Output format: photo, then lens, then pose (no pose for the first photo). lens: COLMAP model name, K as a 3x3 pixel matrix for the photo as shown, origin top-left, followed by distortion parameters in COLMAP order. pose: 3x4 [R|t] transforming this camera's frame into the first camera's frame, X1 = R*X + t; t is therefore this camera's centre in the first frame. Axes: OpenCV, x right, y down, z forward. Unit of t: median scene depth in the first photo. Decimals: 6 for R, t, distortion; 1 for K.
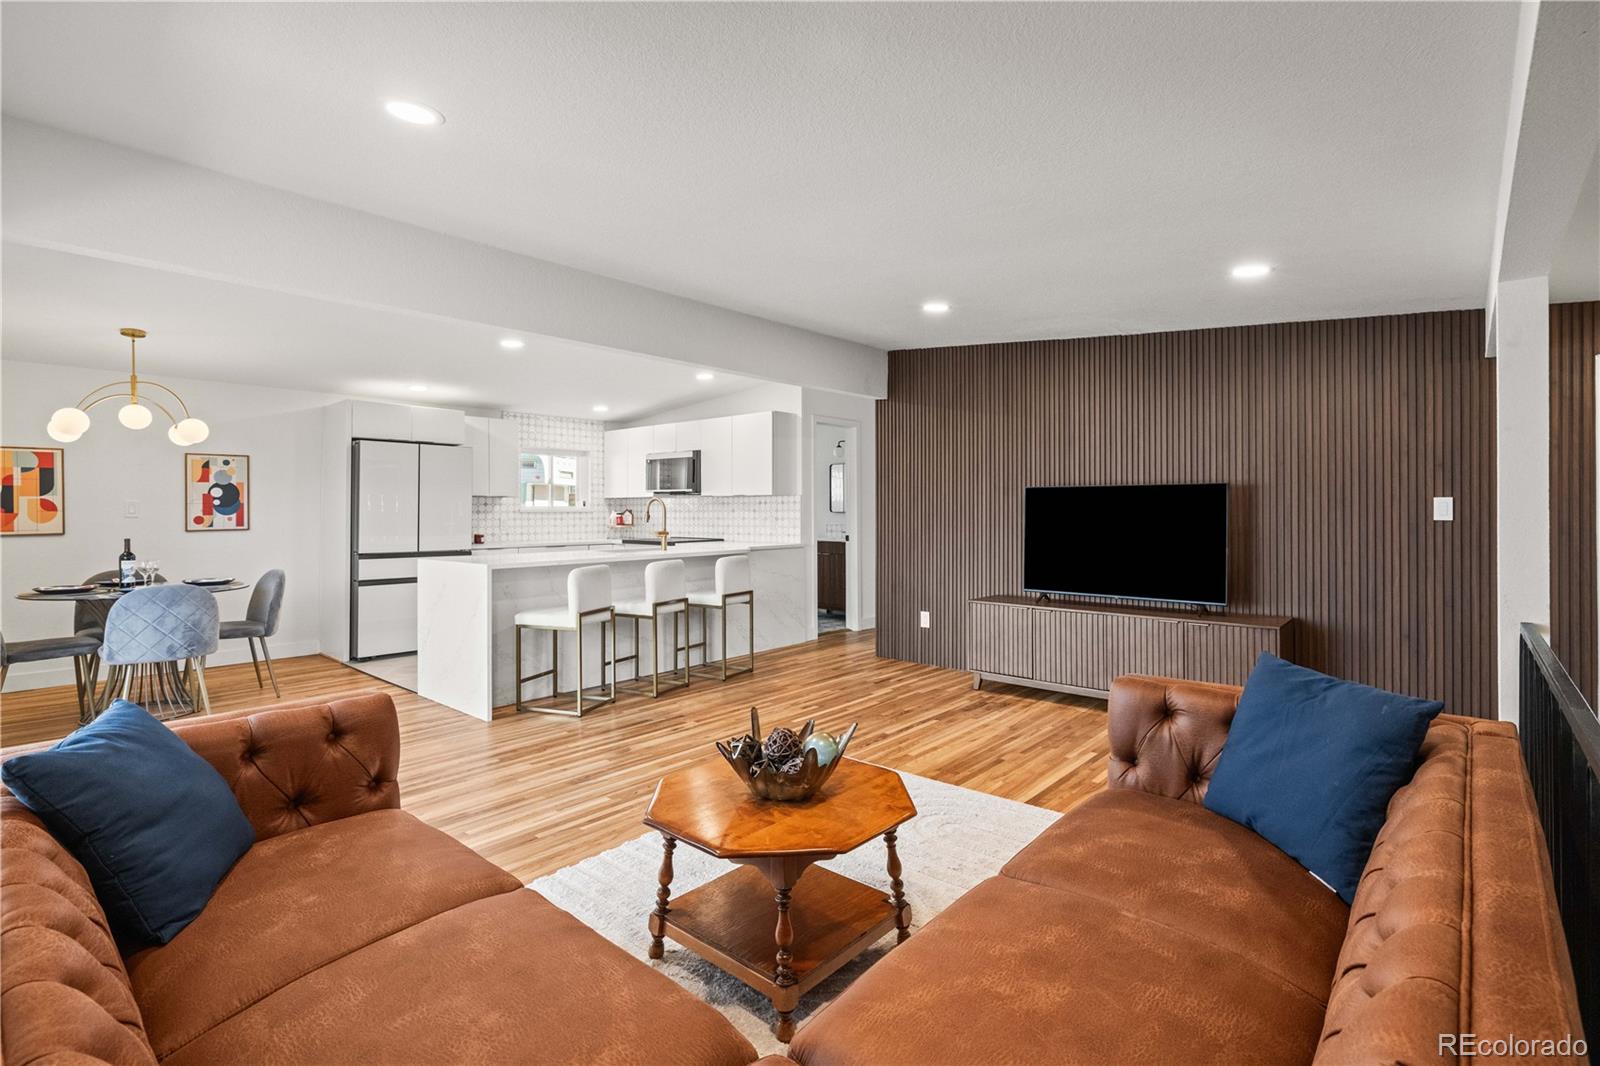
lens RADIAL K [[753.7, 0, 802.6], [0, 753.7, 508.1], [0, 0, 1]] dist [-0.001096, -0.000098]
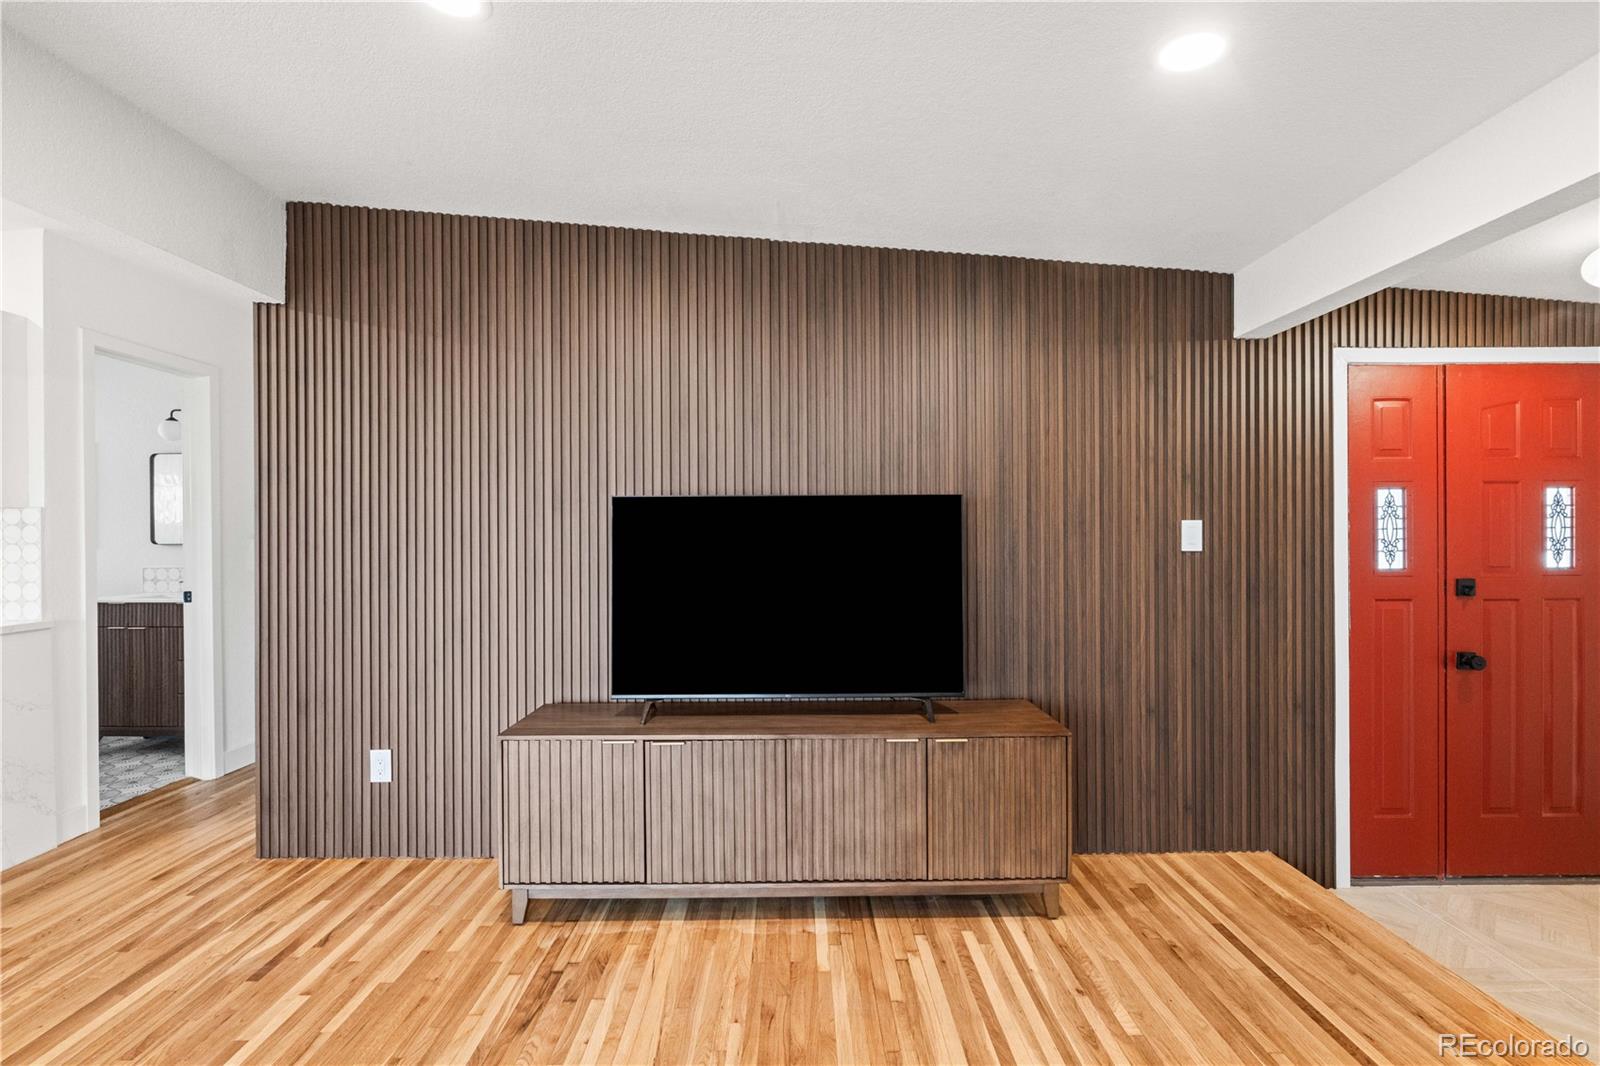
lens RADIAL K [[738.6, 0, 800.0], [0, 738.6, 533.0], [0, 0, 1]] dist [-0.001984, -0.000138]
pose [[0.746650, -0.001693, 0.665215, 0.055211], [0.002384, 0.999997, -0.000130, -0.002041], [-0.665213, 0.001683, 0.746652, 0.532548]]
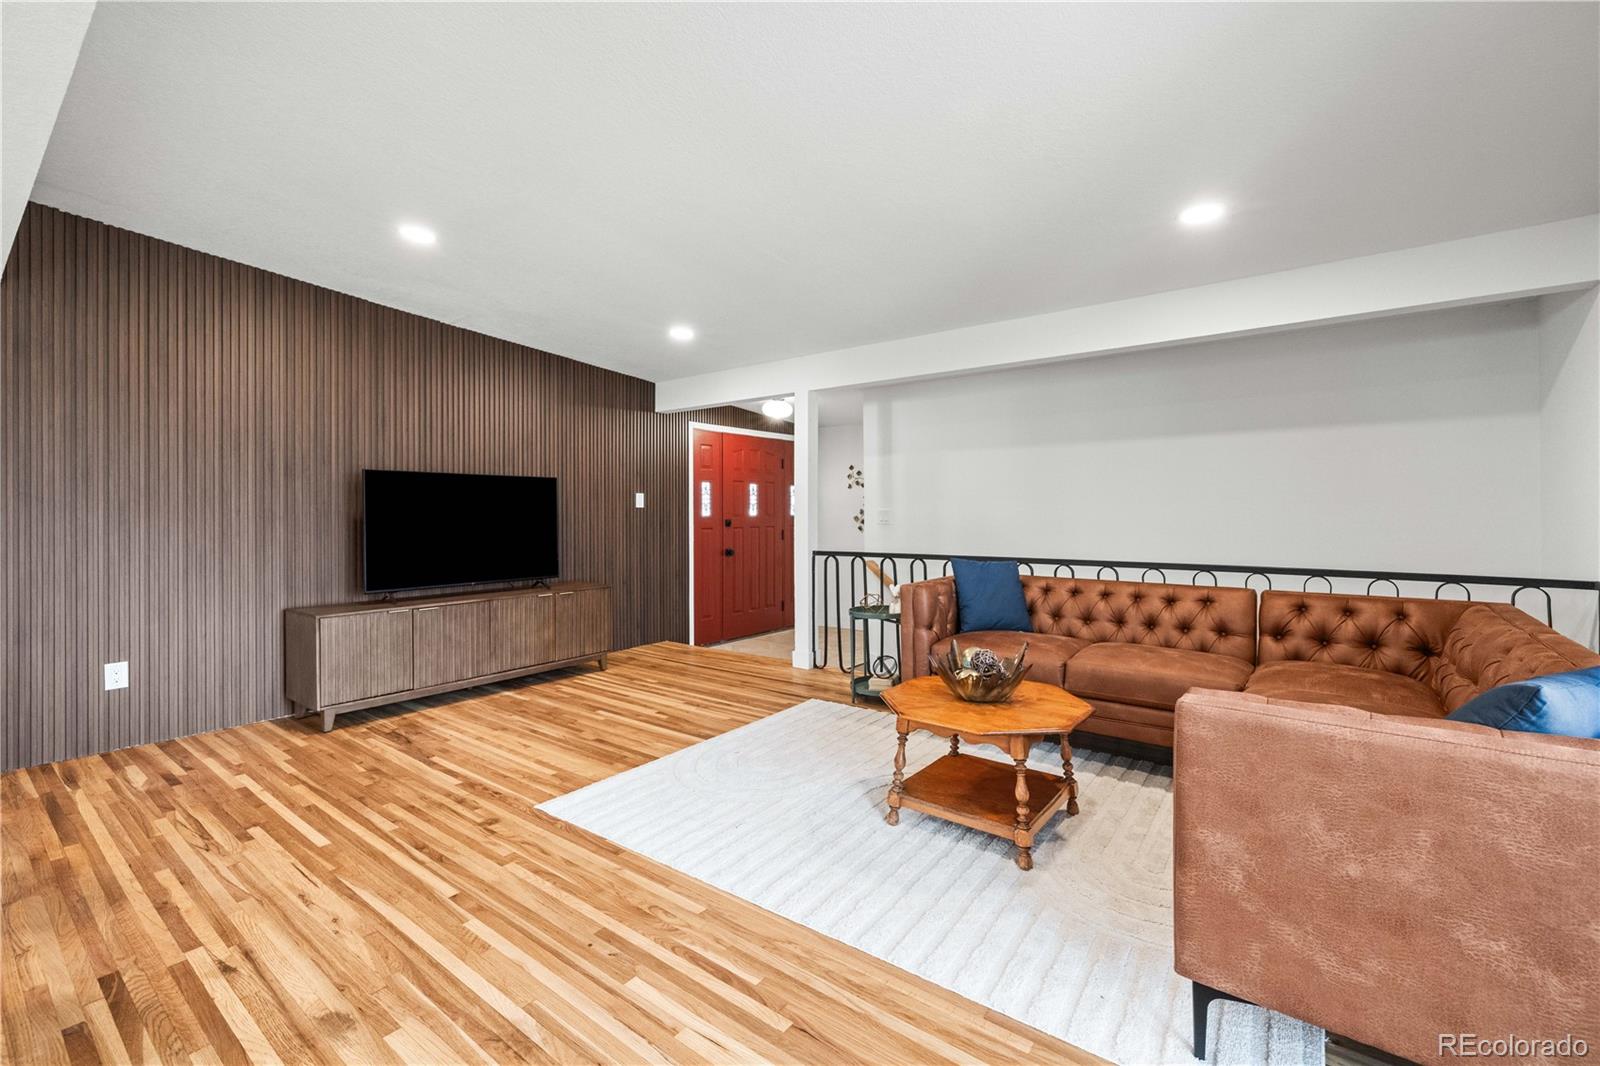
lens RADIAL K [[687.1, 0, 799.2], [0, 687.1, 511.5], [0, 0, 1]] dist [0.002302, -0.000123]
pose [[-0.064787, 0.002143, 0.997897, -0.485923], [0.001279, 0.999997, -0.002065, 0.021069], [-0.997898, 0.001142, -0.064790, 0.563861]]
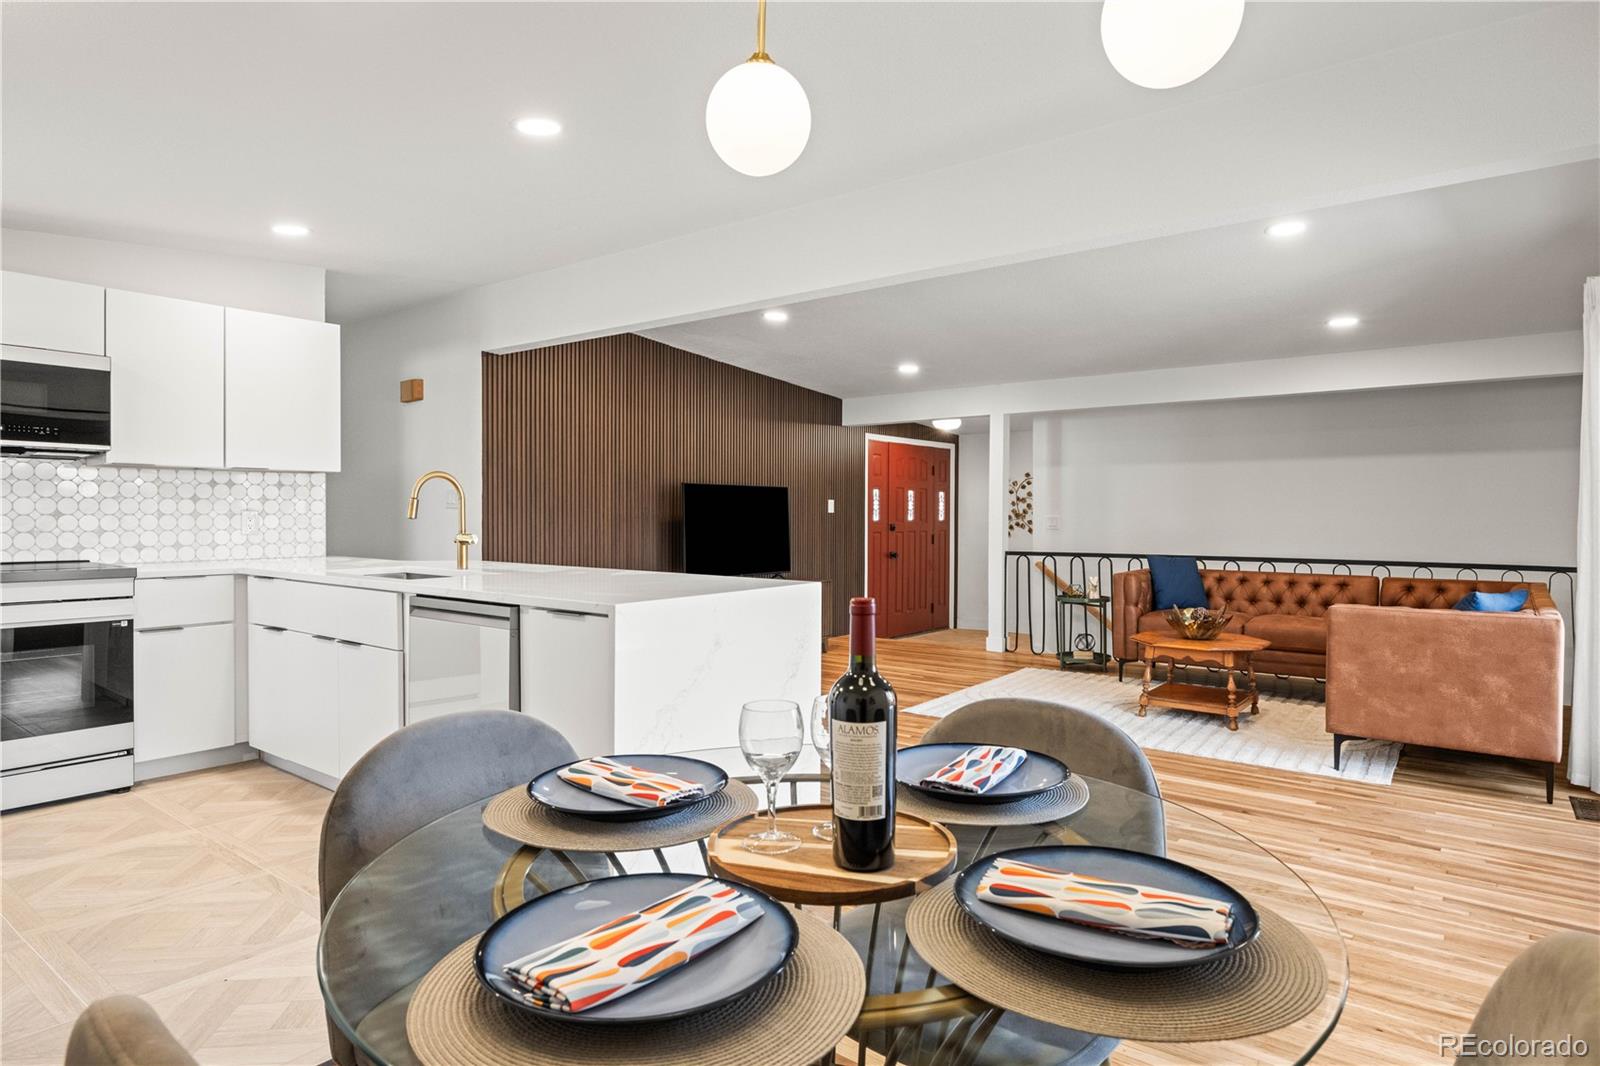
lens RADIAL K [[913.4, 0, 800.4], [0, 913.4, 527.3], [0, 0, 1]] dist [-0.000493, 0.000002]
pose [[-0.062171, -0.011365, 0.998001, -0.984526], [-0.004802, 0.999927, 0.011087, 0.020115], [-0.998054, -0.004103, -0.062221, 0.903673]]
